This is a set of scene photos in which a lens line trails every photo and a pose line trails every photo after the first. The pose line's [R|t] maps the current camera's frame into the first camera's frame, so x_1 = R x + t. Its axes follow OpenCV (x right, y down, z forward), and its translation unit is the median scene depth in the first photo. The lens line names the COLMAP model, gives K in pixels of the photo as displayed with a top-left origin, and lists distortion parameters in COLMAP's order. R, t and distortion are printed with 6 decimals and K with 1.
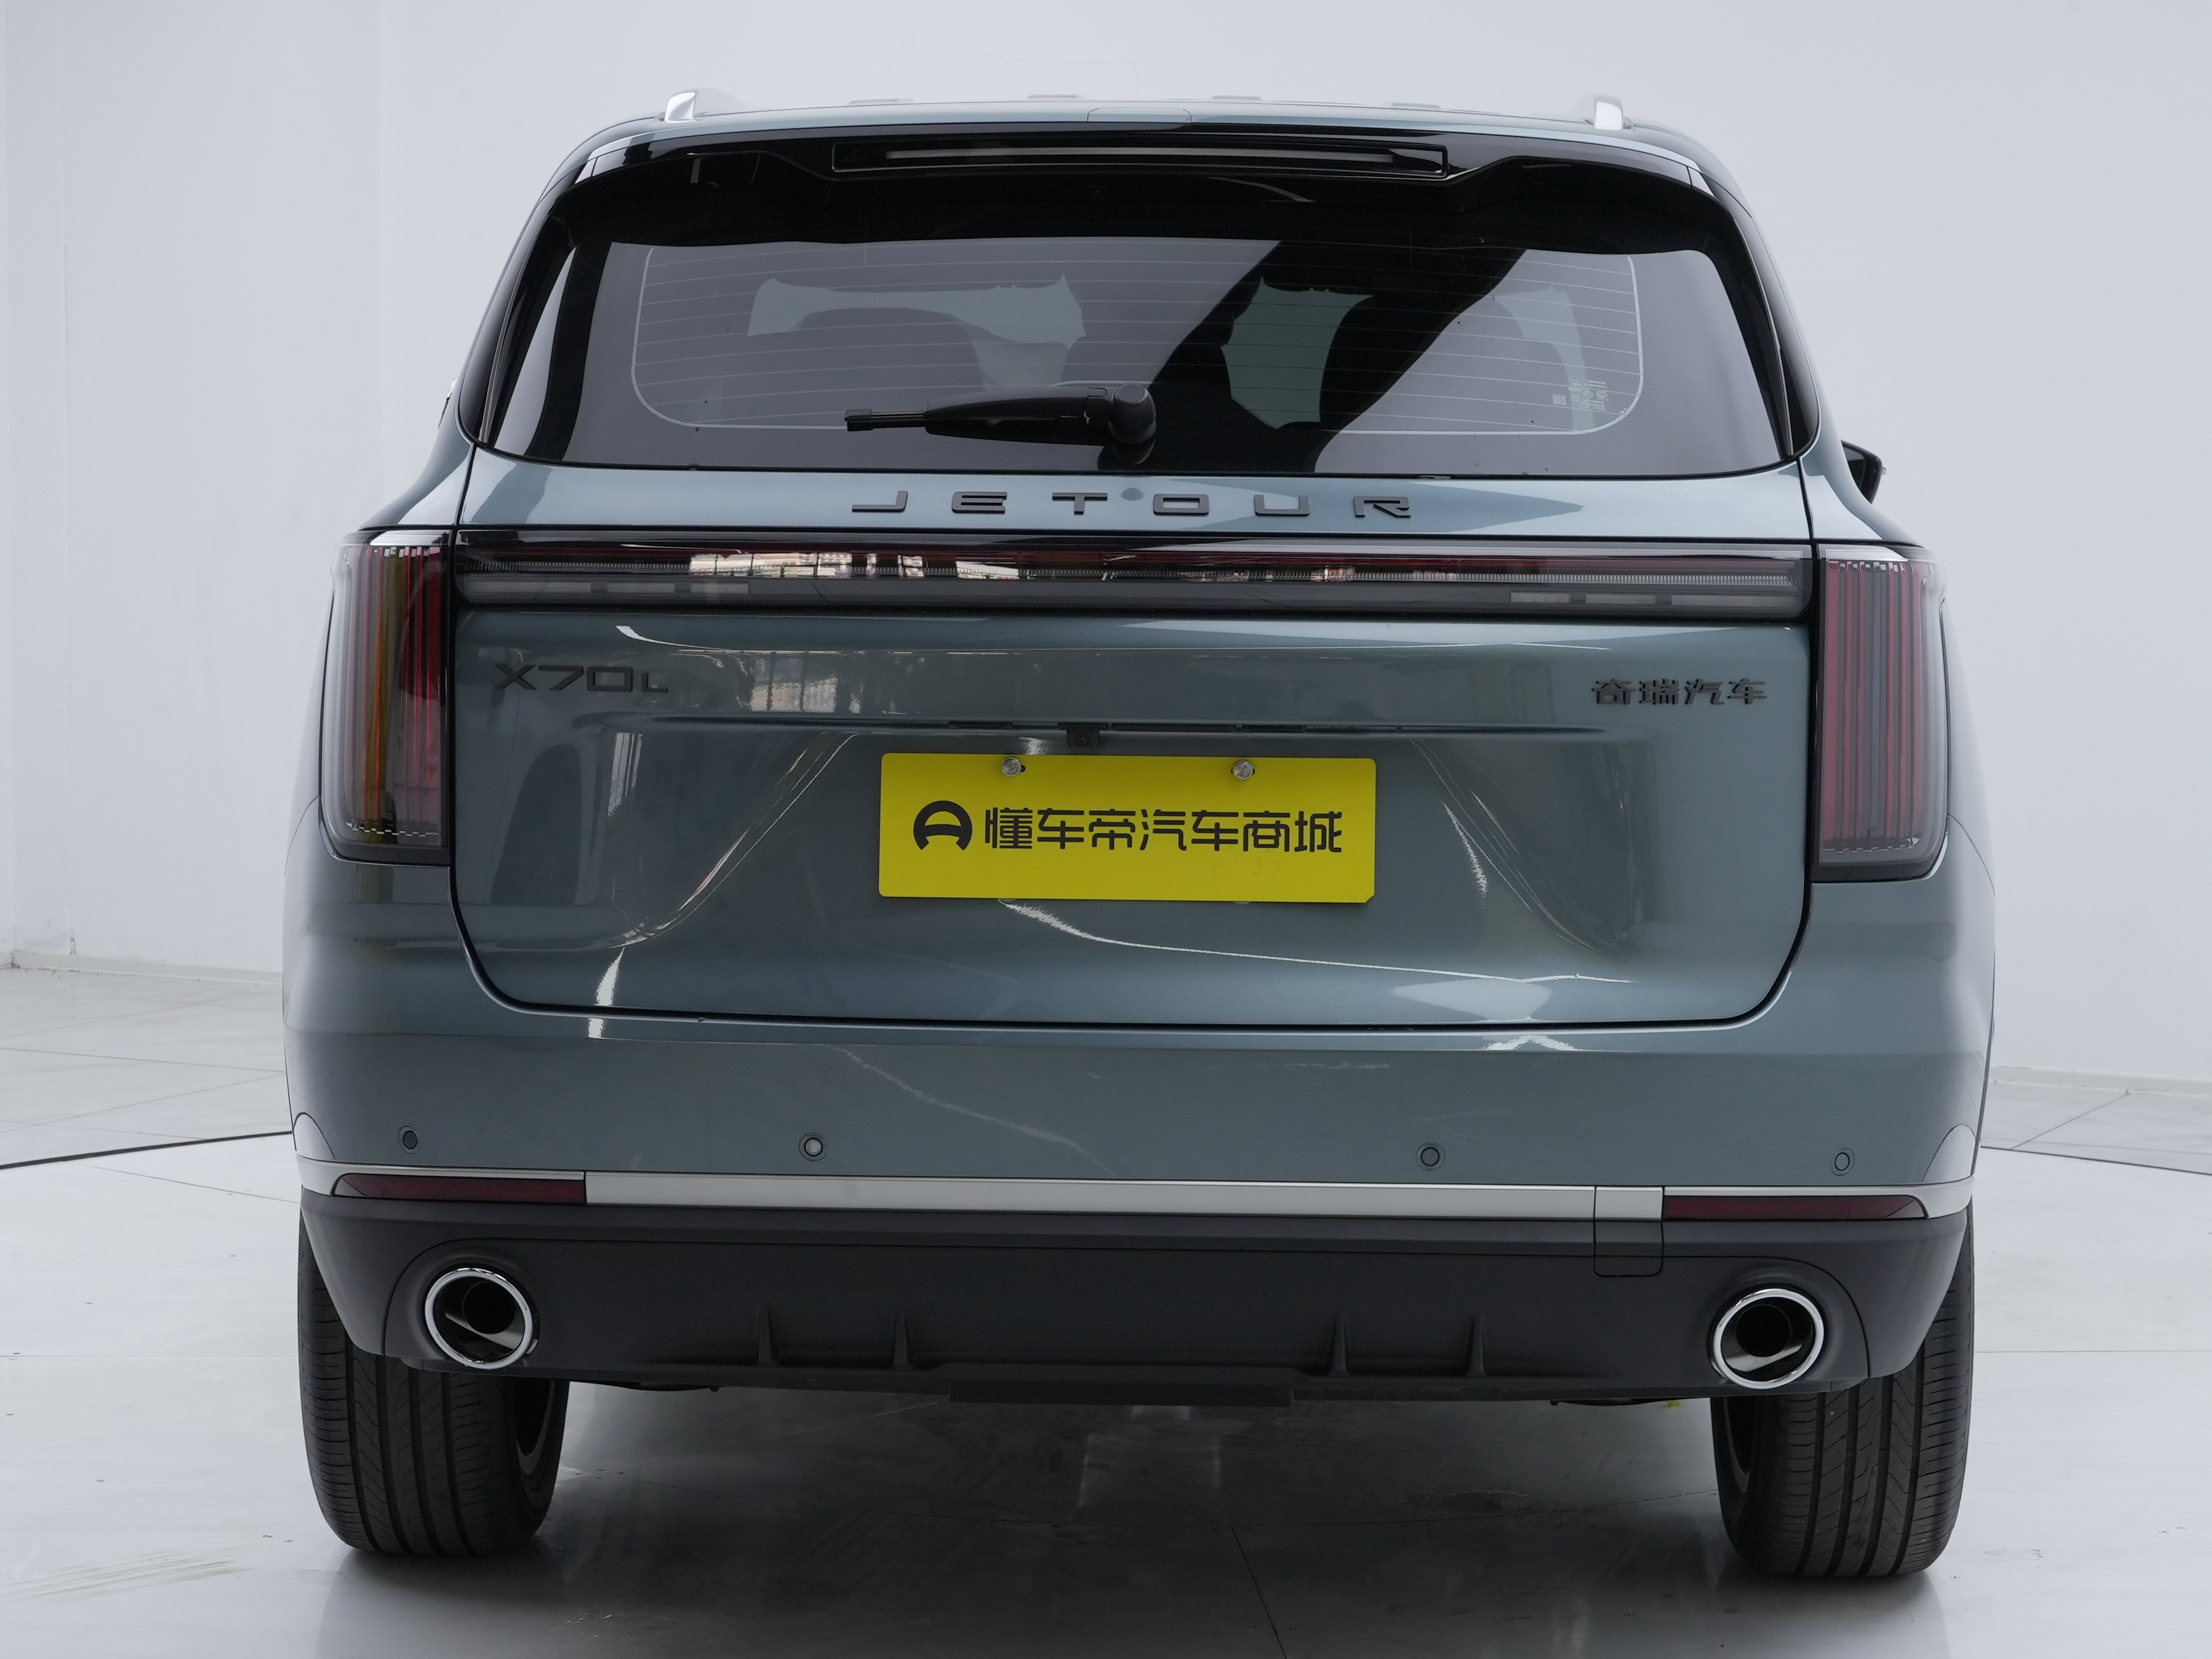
lens RADIAL K [[3982.8, 0, 1106.0], [0, 3982.8, 829.5], [0, 0, 1]] dist [0.030903, -0.116268]
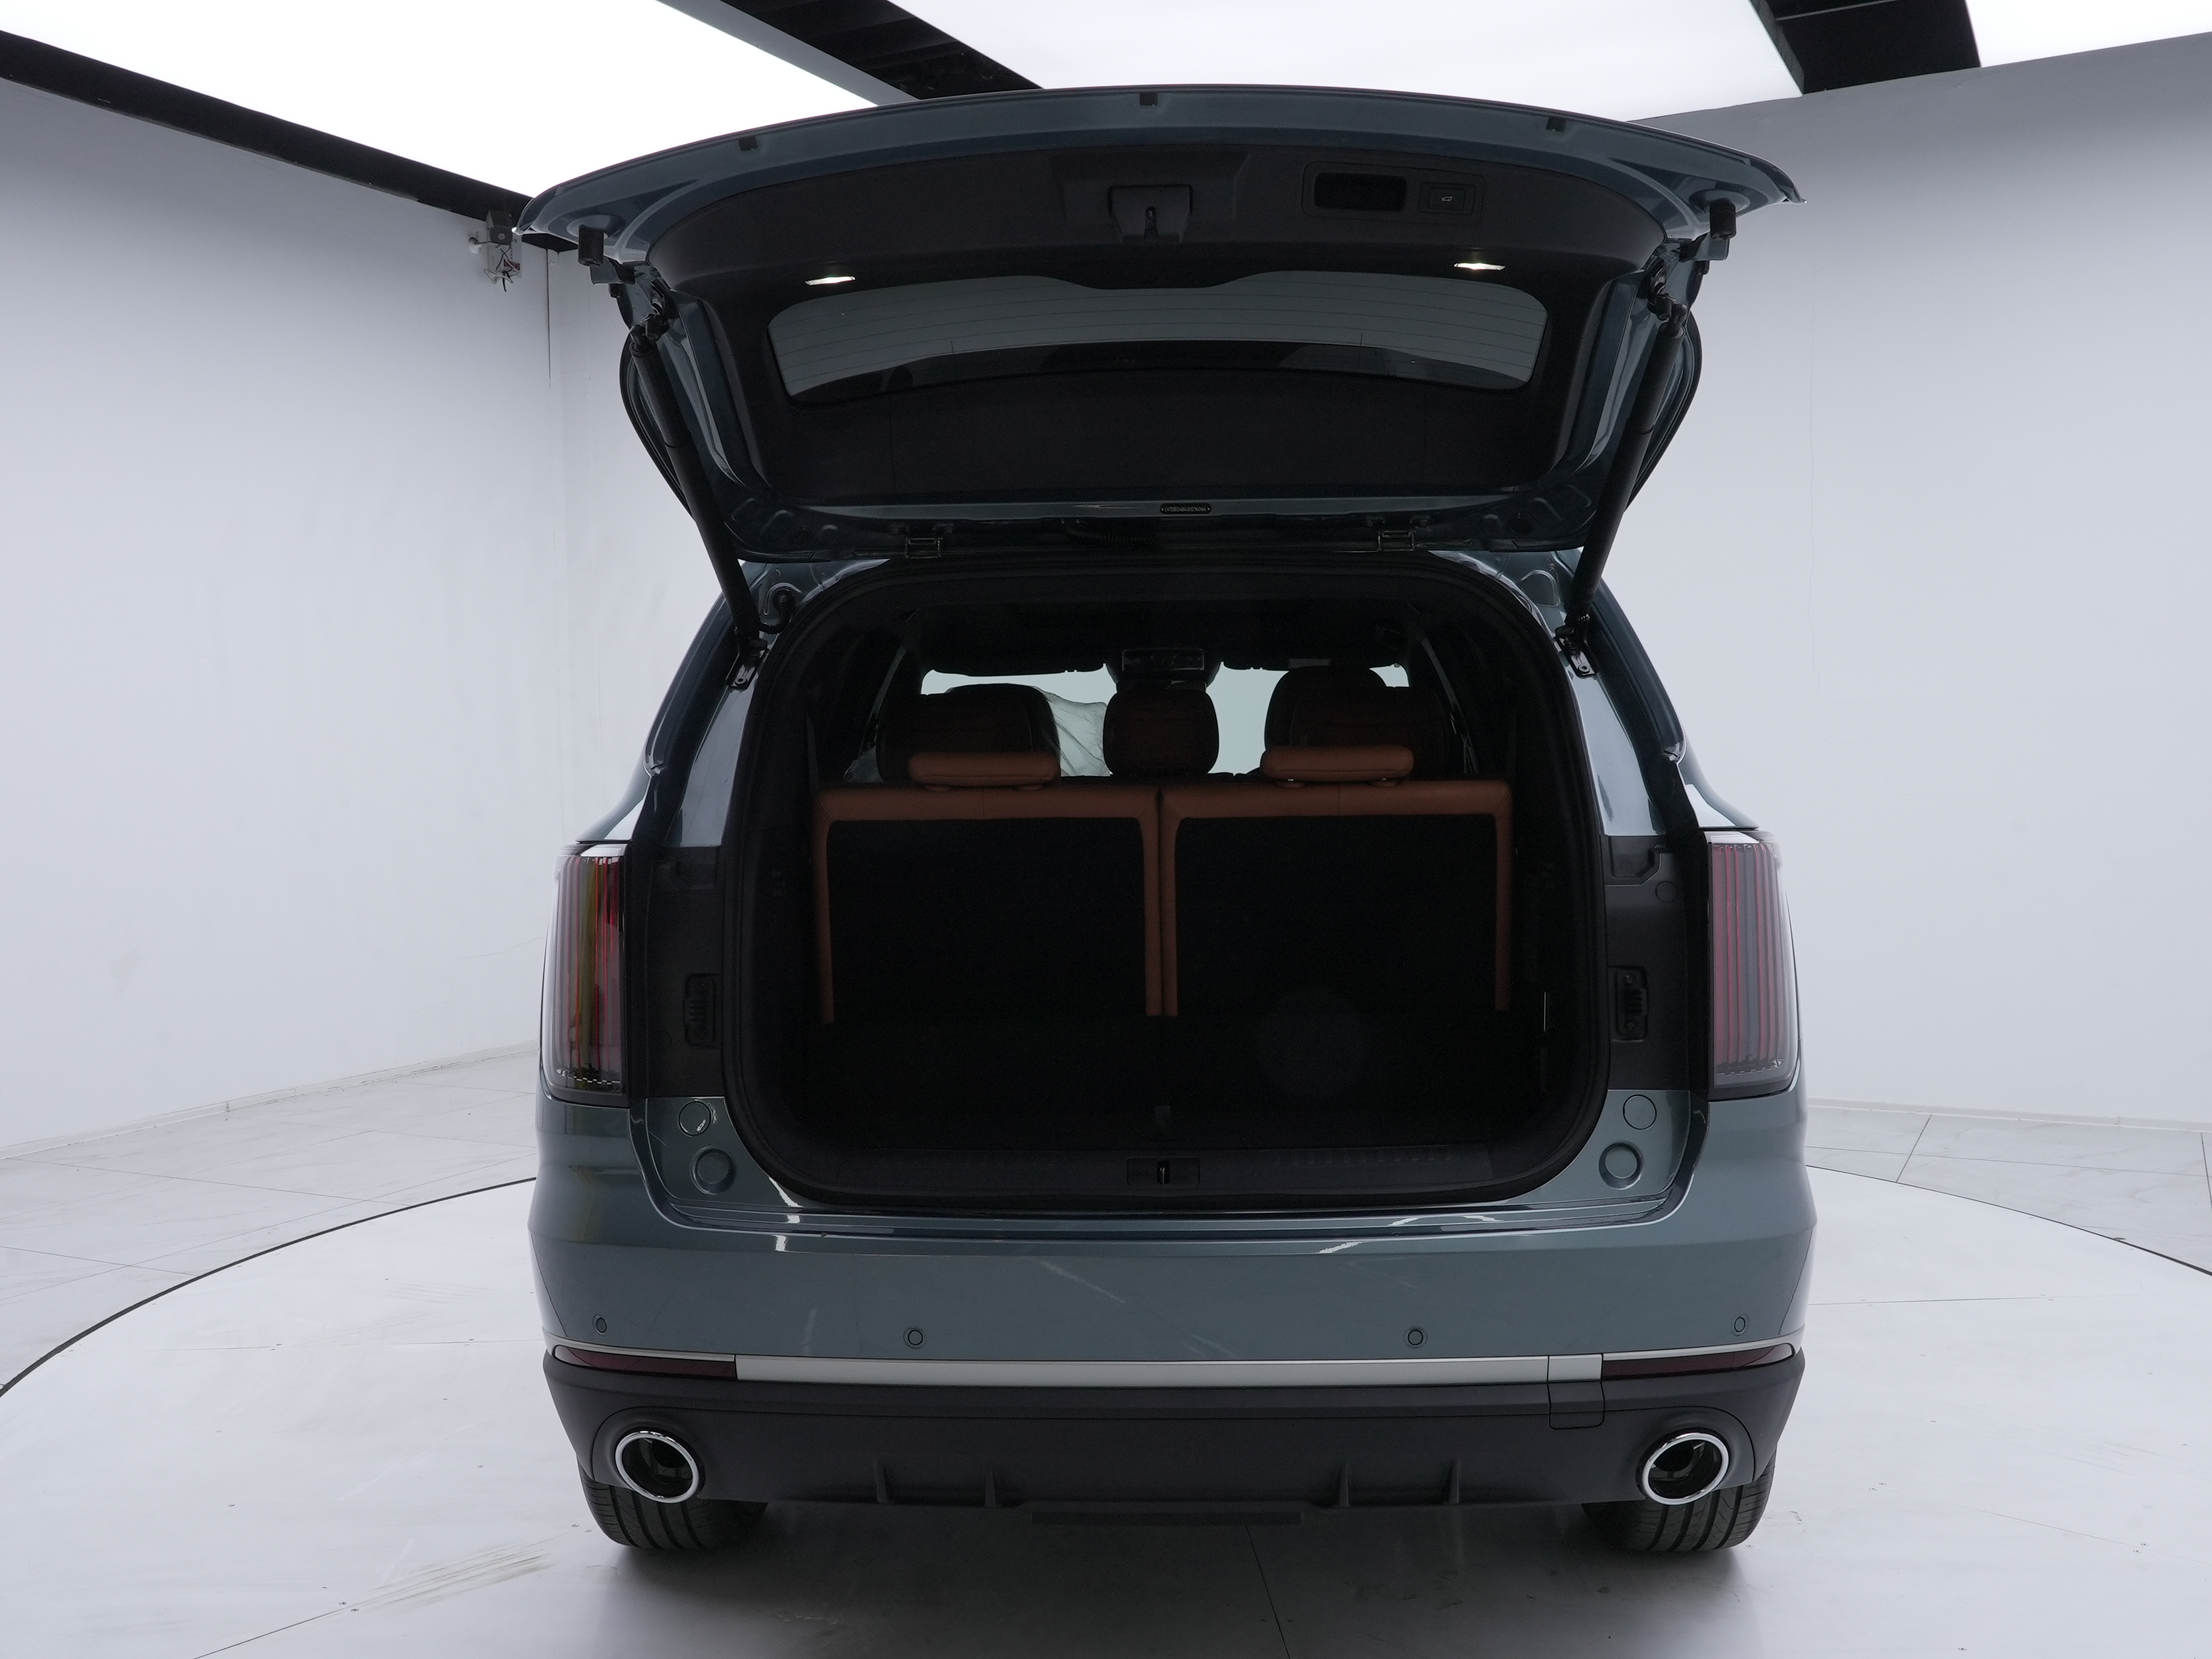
lens RADIAL K [[1892.9, 0, 1106.0], [0, 1892.9, 829.5], [0, 0, 1]] dist [0.006352, 0.002554]
pose [[0.999683, -0.022553, -0.011155, -0.003960], [0.021828, 0.997878, -0.061337, -0.039244], [0.012515, 0.061074, 0.998055, 0.391749]]
